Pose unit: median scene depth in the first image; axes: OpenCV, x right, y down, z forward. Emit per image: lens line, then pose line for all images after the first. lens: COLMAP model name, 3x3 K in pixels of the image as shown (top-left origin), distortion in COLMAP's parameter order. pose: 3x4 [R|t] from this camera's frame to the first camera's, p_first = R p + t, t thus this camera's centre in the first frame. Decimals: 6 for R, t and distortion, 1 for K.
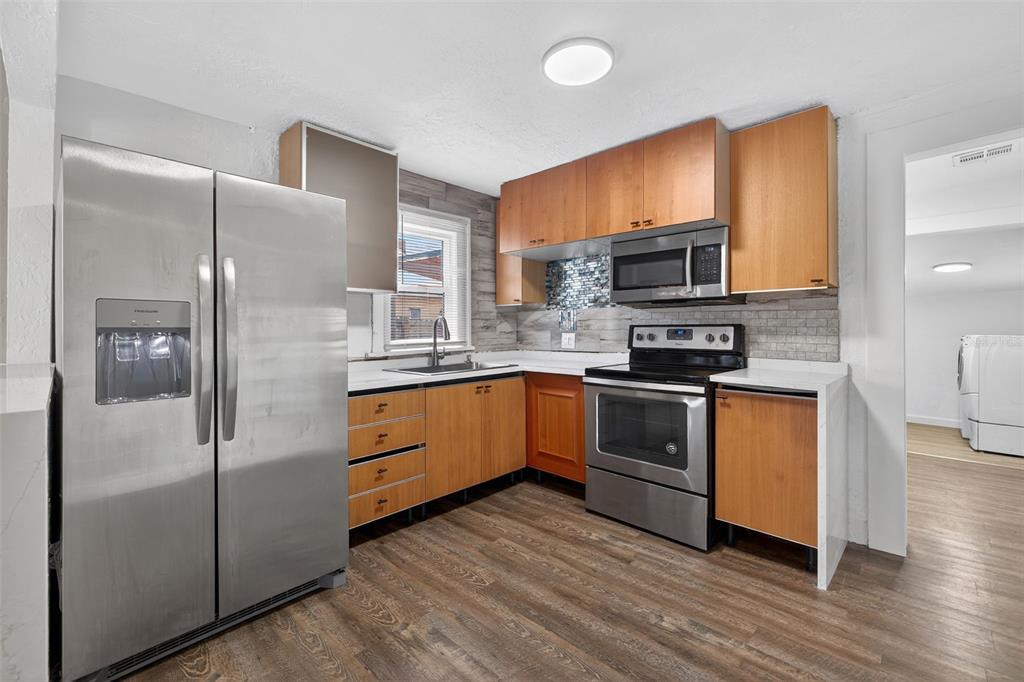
lens RADIAL K [[431.4, 0, 510.1], [0, 431.4, 325.6], [0, 0, 1]] dist [0.000680, 0.000184]
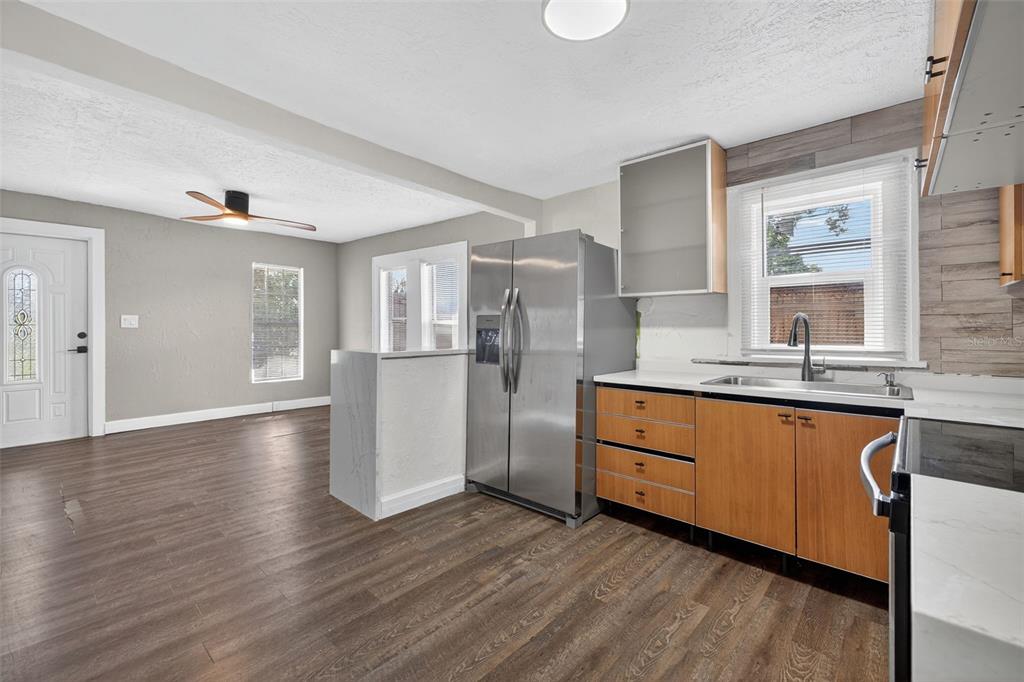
lens RADIAL K [[431.4, 0, 510.1], [0, 431.4, 325.6], [0, 0, 1]] dist [0.000680, 0.000184]
pose [[0.032653, -0.003622, -0.999460, 0.682700], [0.001708, 0.999992, -0.003568, -0.000105], [0.999465, -0.001591, 0.032659, 0.589554]]
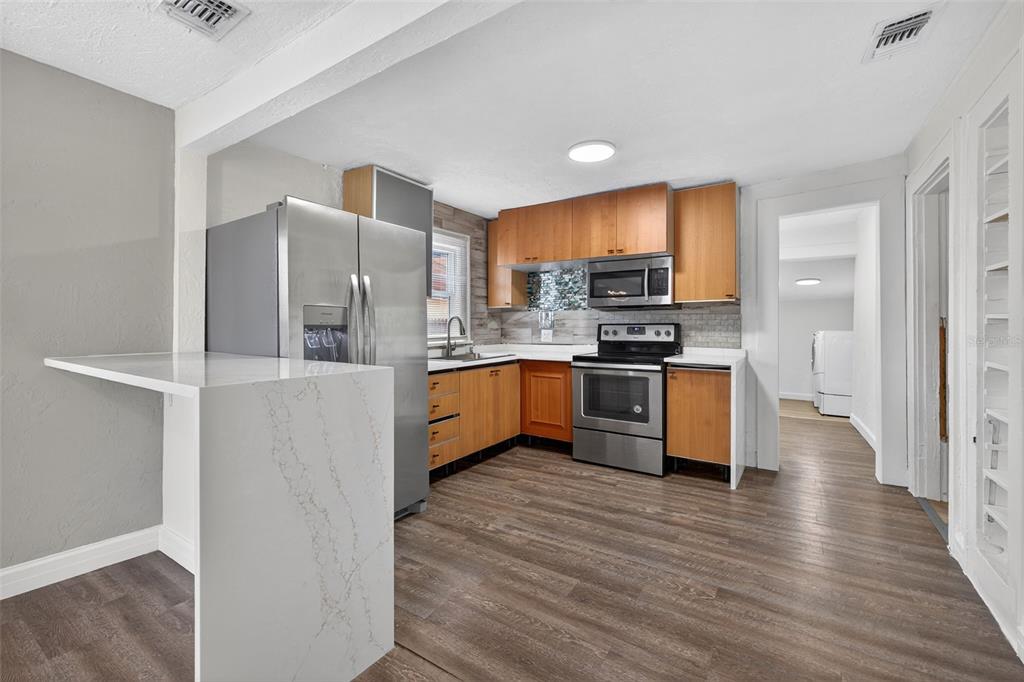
lens RADIAL K [[426.7, 0, 508.5], [0, 426.7, 324.6], [0, 0, 1]] dist [0.001373, 0.000033]
pose [[0.984073, 0.002754, 0.177745, -0.281703], [-0.003362, 0.999989, 0.003122, -0.001797], [-0.177735, -0.003669, 0.984072, -0.302361]]
